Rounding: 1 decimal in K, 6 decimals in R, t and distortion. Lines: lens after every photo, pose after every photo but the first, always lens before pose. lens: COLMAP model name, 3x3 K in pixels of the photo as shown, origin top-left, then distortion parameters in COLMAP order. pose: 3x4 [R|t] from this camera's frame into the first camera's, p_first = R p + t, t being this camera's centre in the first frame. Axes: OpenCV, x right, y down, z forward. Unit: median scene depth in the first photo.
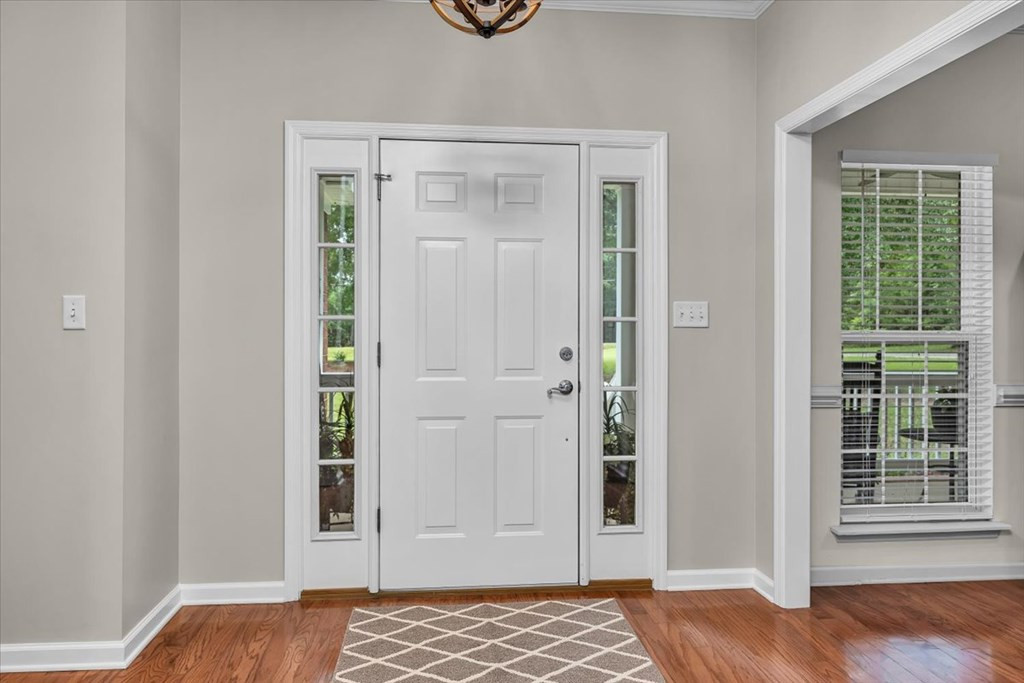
lens RADIAL K [[674.9, 0, 509.6], [0, 674.9, 335.4], [0, 0, 1]] dist [0.004588, 0.000824]
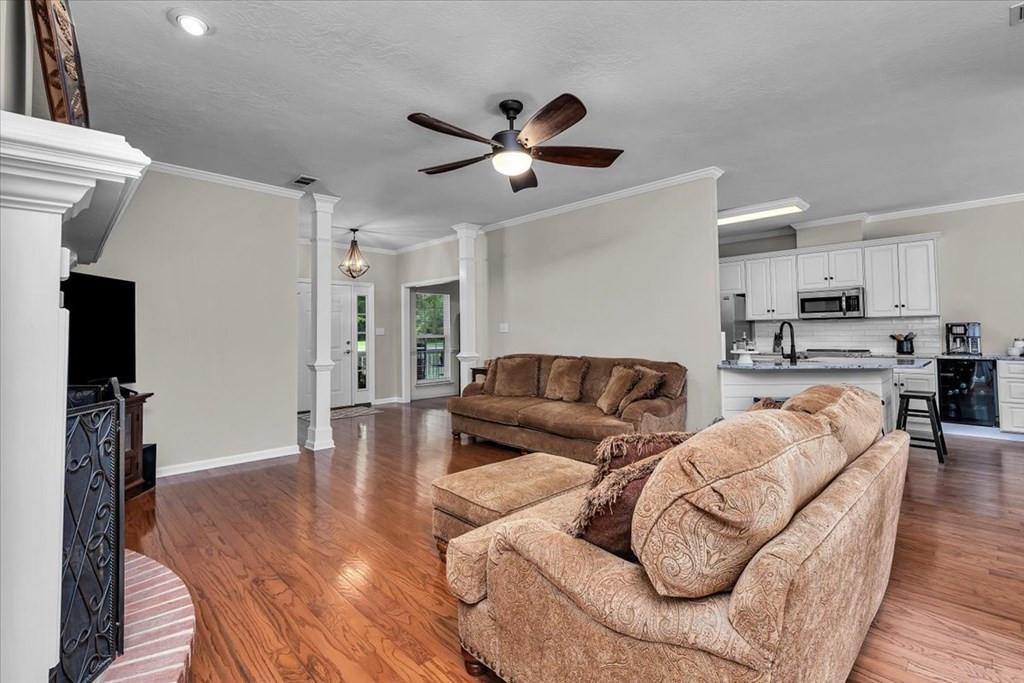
lens RADIAL K [[457.7, 0, 509.1], [0, 457.7, 334.0], [0, 0, 1]] dist [0.025708, 0.000245]
pose [[0.786485, 0.000730, 0.617609, -0.757031], [0.010648, 0.999835, -0.014742, 0.026720], [-0.617518, 0.018171, 0.786347, -1.477821]]
